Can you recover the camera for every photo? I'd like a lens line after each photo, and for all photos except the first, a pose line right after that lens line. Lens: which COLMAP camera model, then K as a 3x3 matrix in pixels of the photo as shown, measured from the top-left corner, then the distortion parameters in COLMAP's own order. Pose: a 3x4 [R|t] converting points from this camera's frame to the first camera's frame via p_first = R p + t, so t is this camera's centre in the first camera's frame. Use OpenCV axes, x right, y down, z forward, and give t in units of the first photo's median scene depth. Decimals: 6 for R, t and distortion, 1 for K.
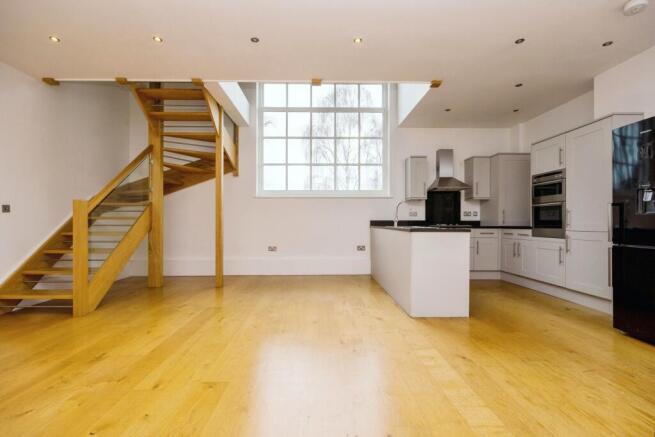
lens RADIAL K [[297.0, 0, 327.5], [0, 297.0, 218.5], [0, 0, 1]] dist [0.001656, 0.000173]
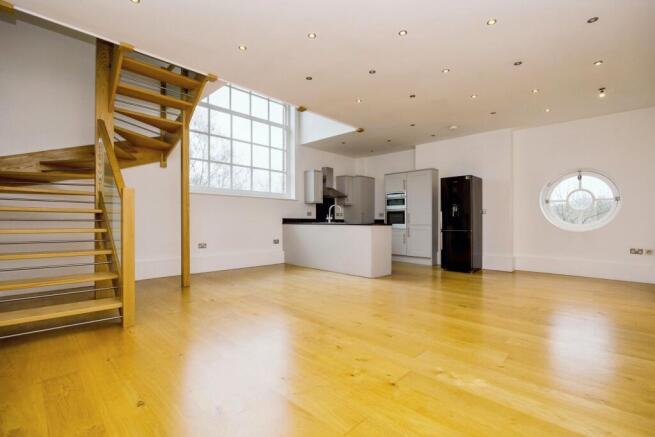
lens RADIAL K [[297.0, 0, 327.5], [0, 297.0, 218.5], [0, 0, 1]] dist [0.001656, 0.000173]
pose [[0.730059, 0.009586, 0.683317, -0.559397], [-0.012255, 0.999924, -0.000934, 0.006297], [-0.683274, -0.007692, 0.730121, -0.007016]]
